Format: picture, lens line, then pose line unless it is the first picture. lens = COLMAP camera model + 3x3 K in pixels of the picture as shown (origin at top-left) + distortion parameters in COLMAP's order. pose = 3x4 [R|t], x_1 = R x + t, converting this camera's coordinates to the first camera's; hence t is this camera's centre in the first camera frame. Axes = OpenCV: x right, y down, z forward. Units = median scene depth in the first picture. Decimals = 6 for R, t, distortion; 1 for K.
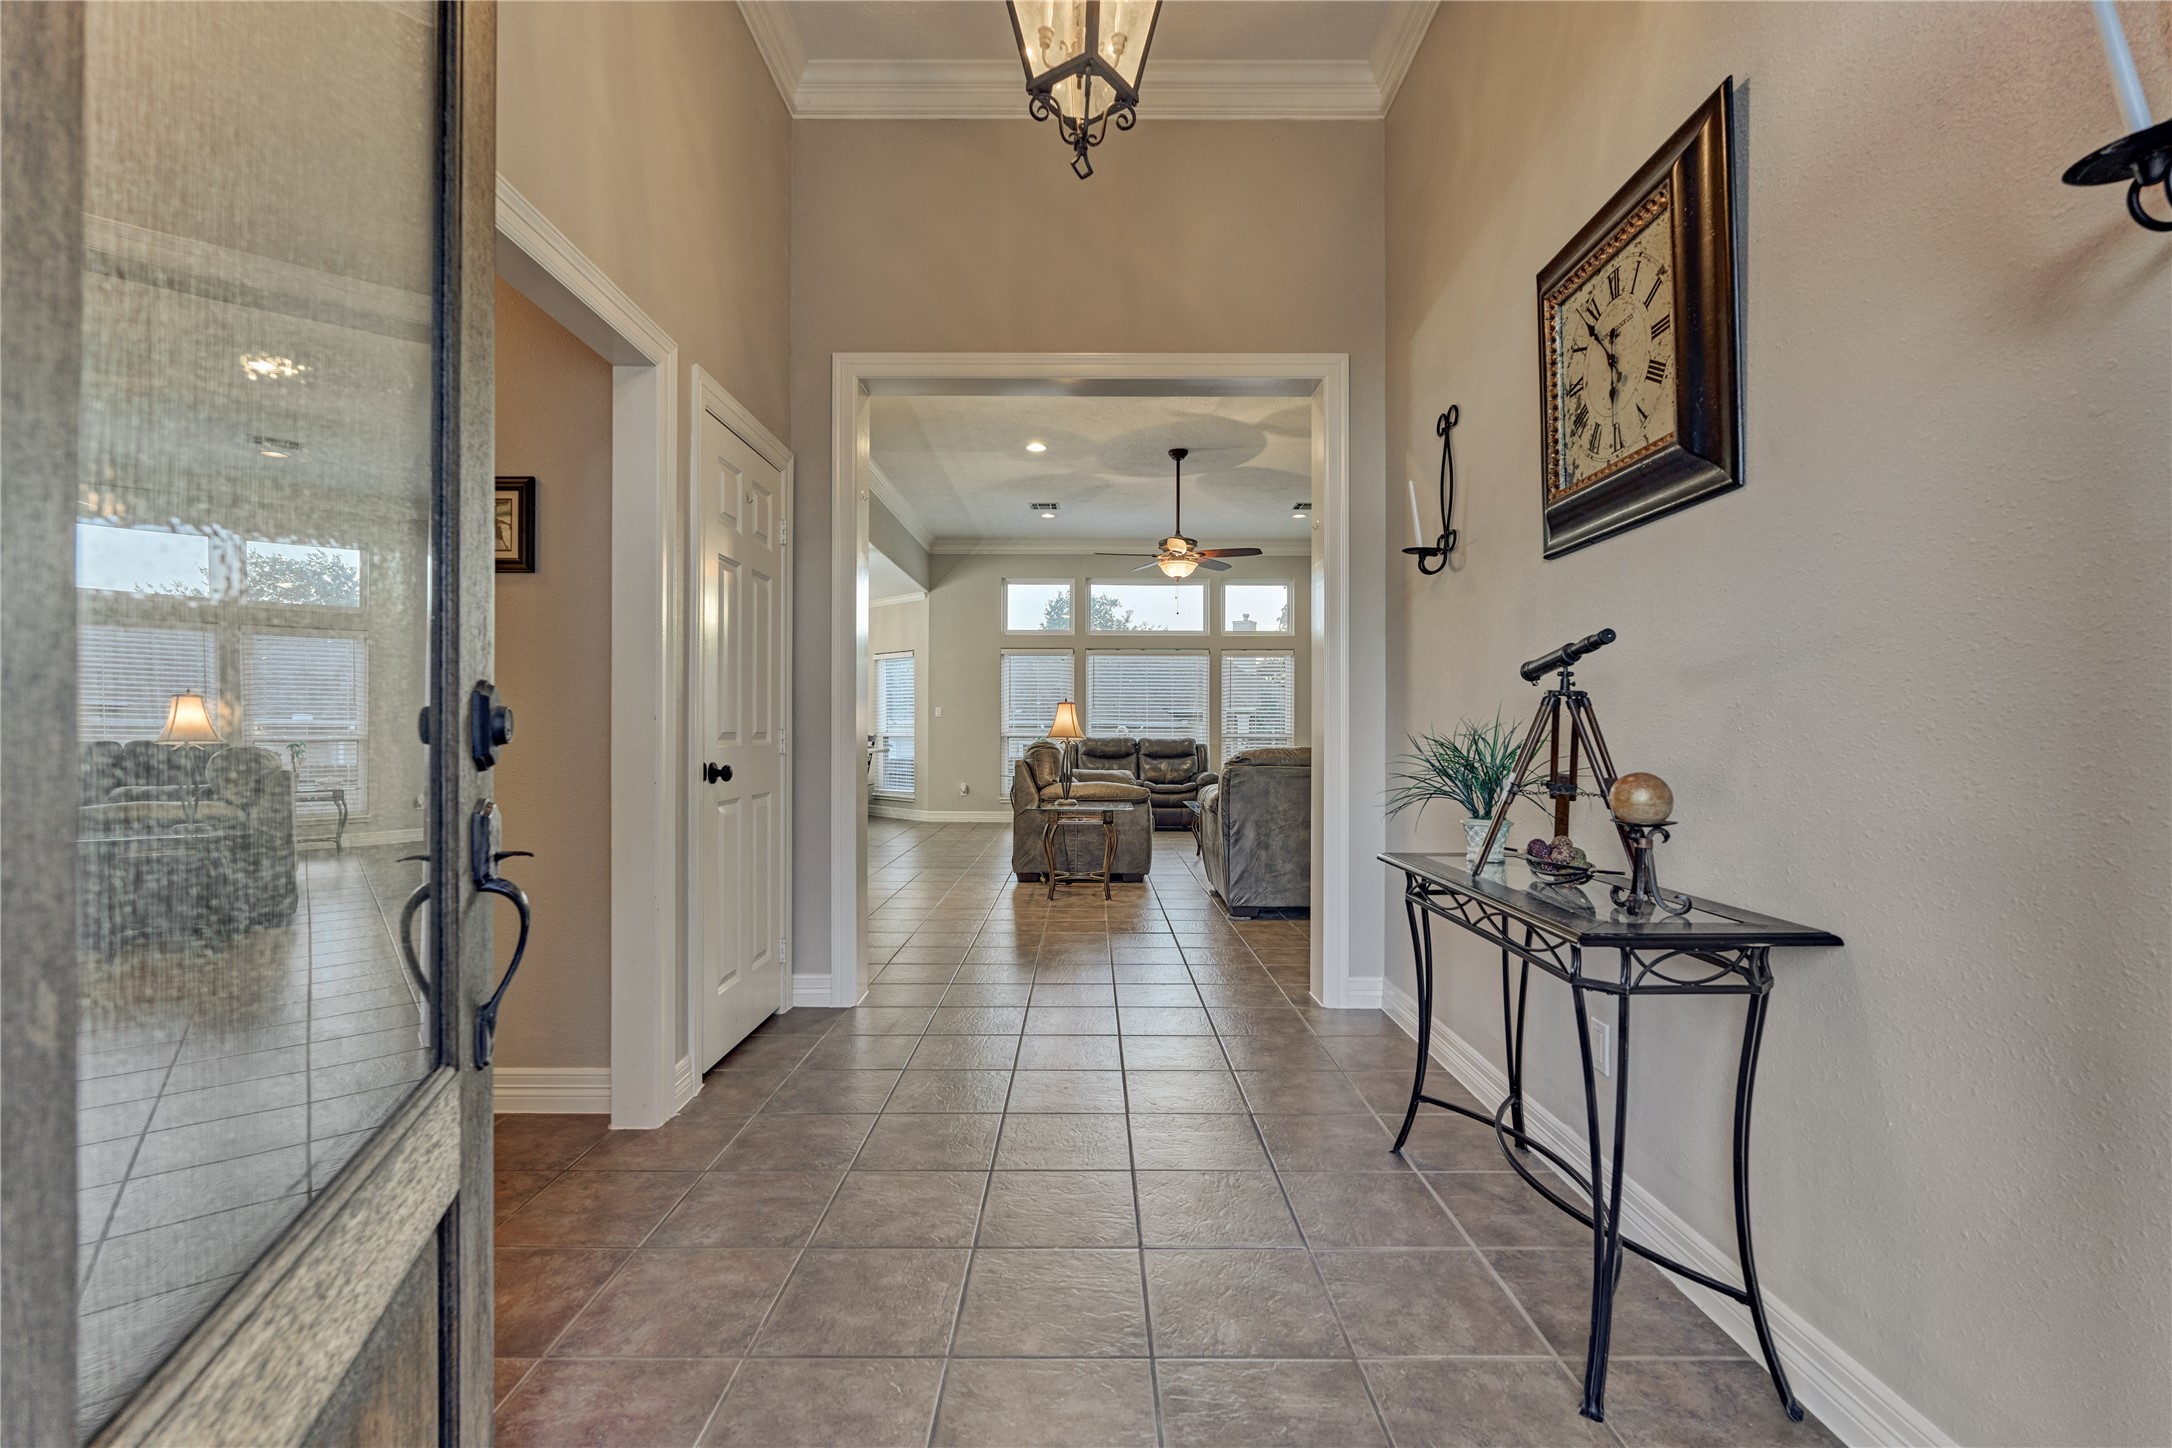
lens RADIAL K [[945.5, 0, 1086.0], [0, 945.5, 724.0], [0, 0, 1]] dist [-0.002618, -0.000209]
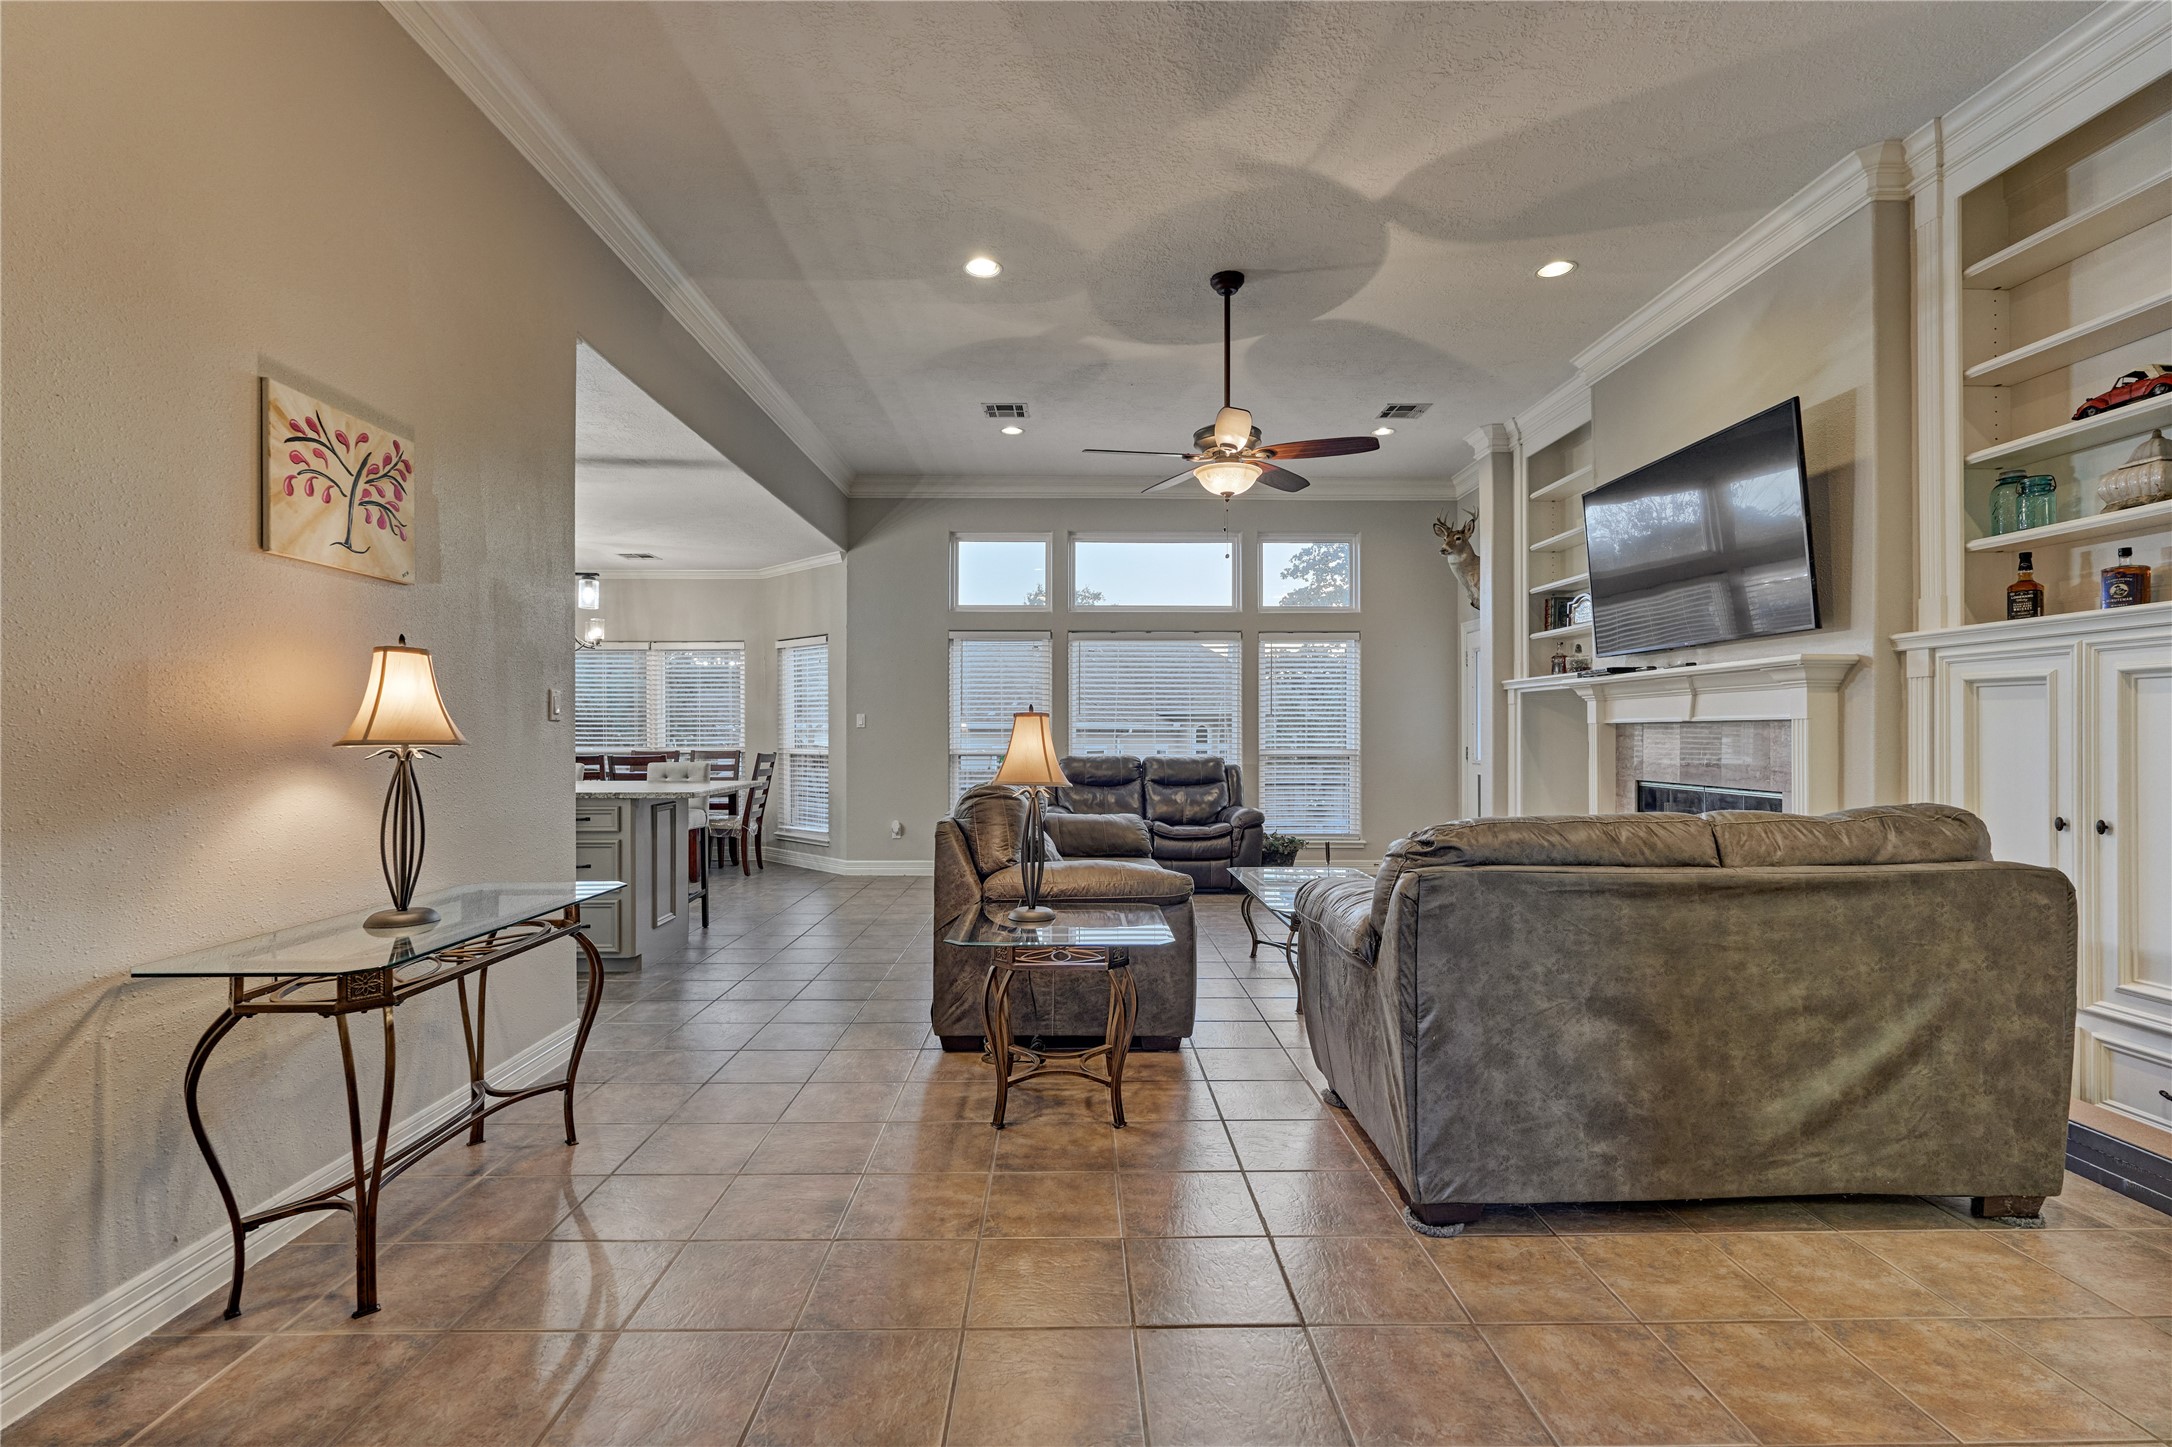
lens RADIAL K [[945.5, 0, 1086.0], [0, 945.5, 723.5], [0, 0, 1]] dist [-0.002618, -0.000209]
pose [[0.999791, -0.002601, 0.020289, -0.001975], [0.002606, 0.999997, -0.000227, -0.014288], [-0.020289, 0.000280, 0.999794, 0.422632]]
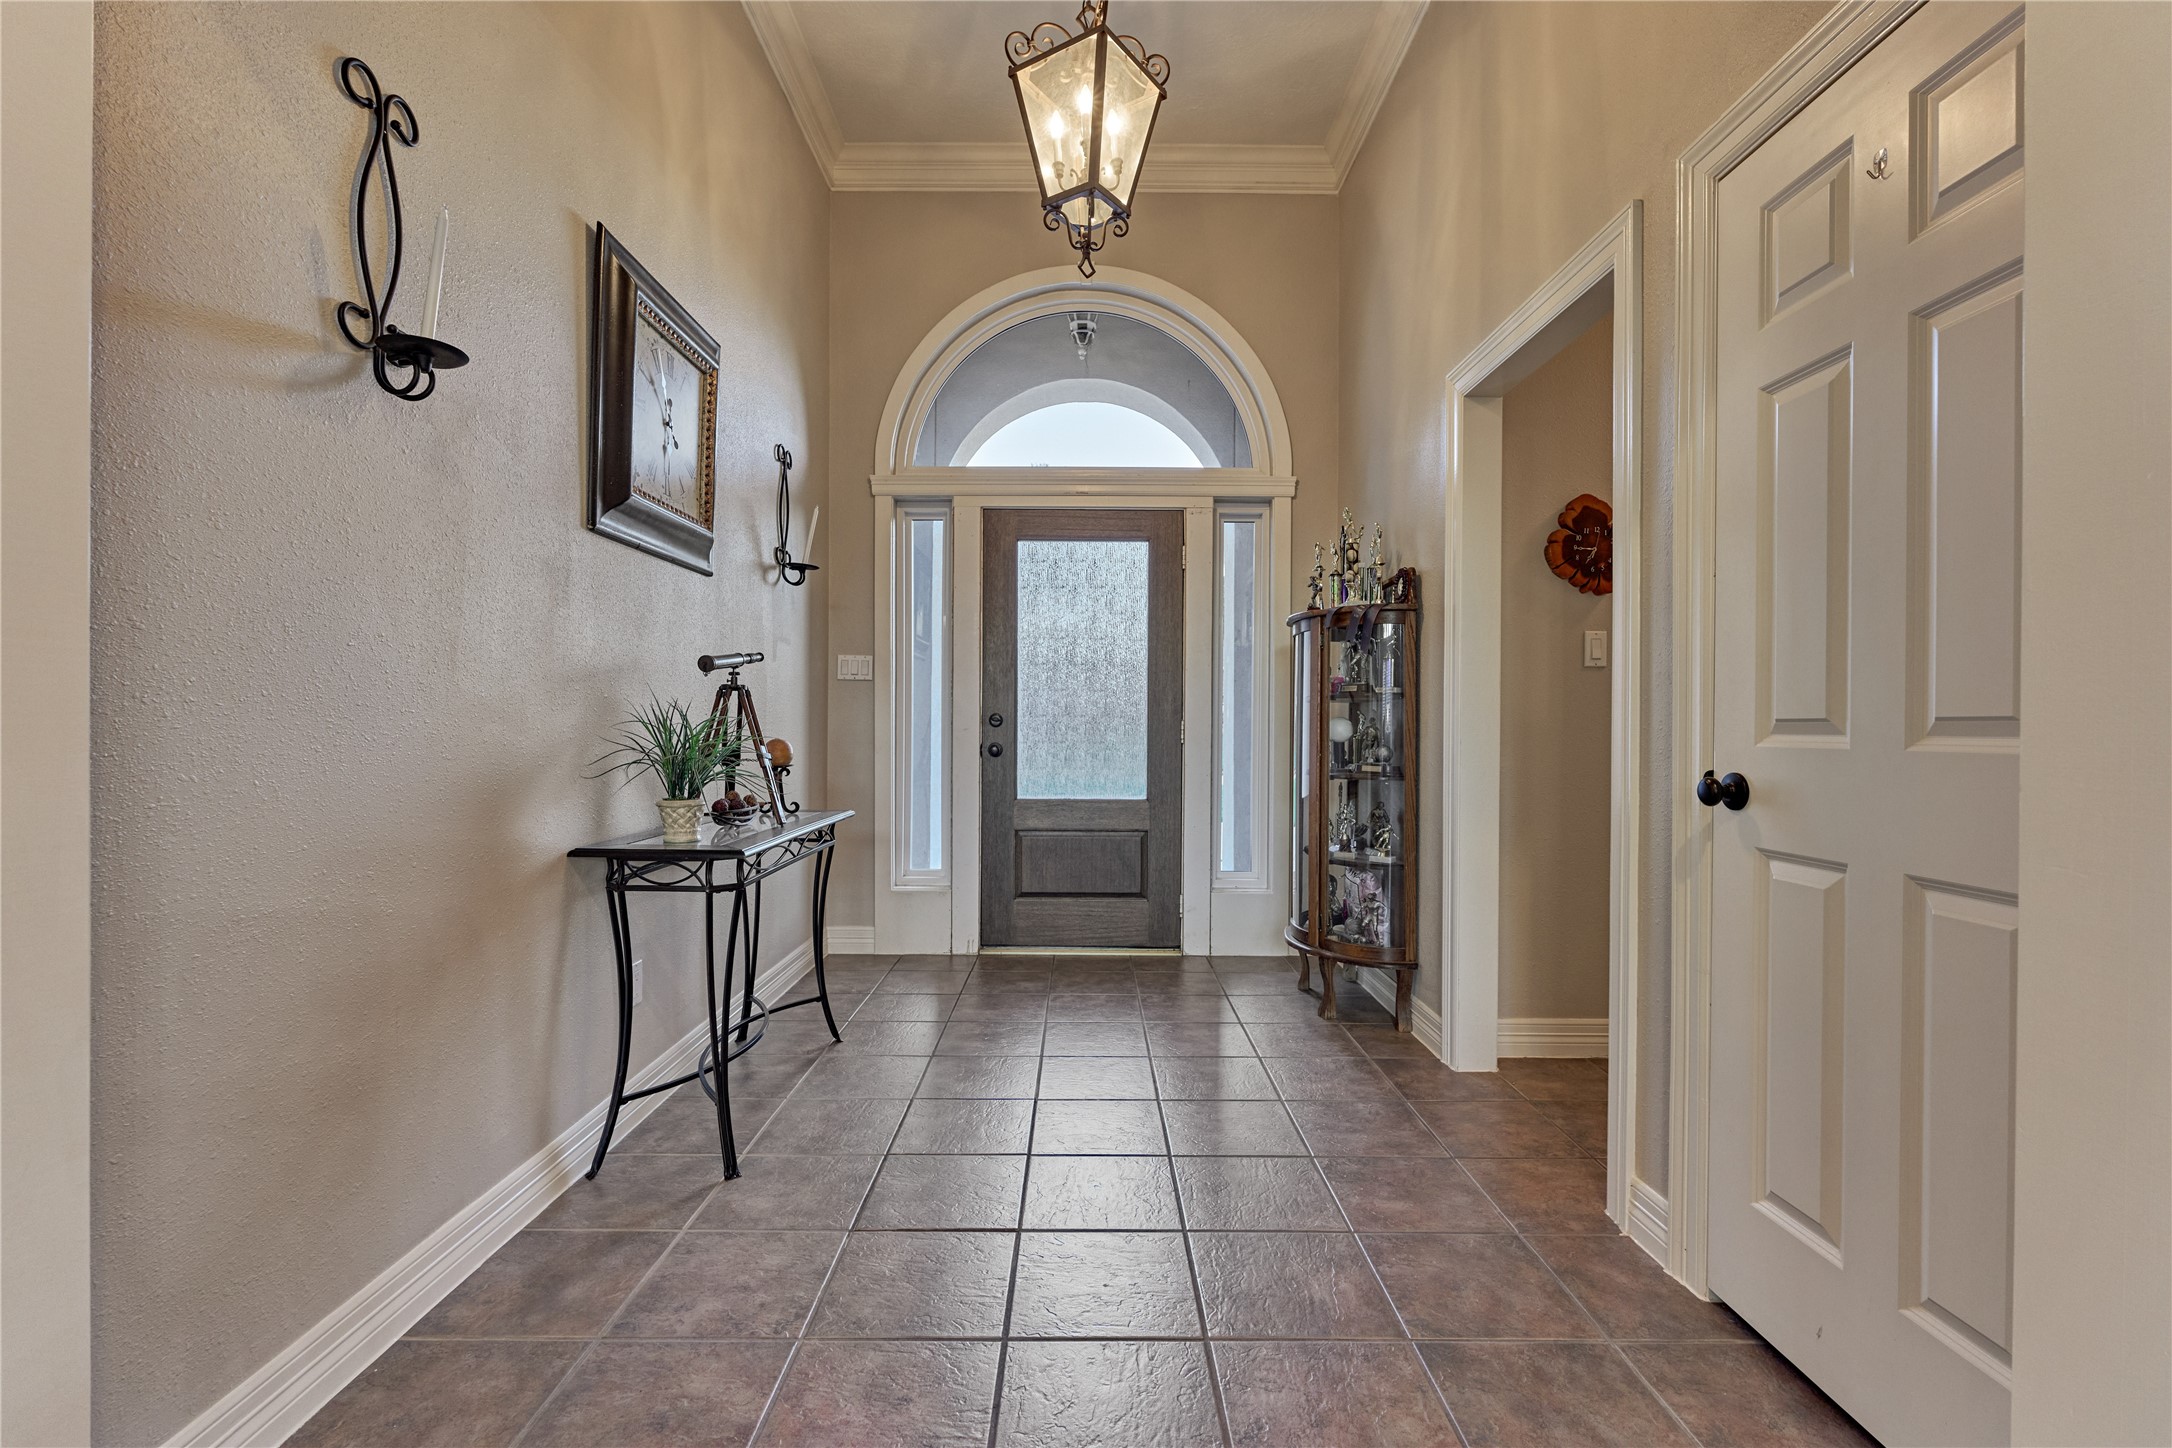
lens RADIAL K [[945.5, 0, 1086.0], [0, 945.5, 724.0], [0, 0, 1]] dist [-0.002618, -0.000209]
pose [[-0.999958, -0.008085, -0.004300, -0.000966], [-0.008036, 0.999905, -0.011239, 0.008241], [0.004391, -0.011204, -0.999928, 0.610270]]
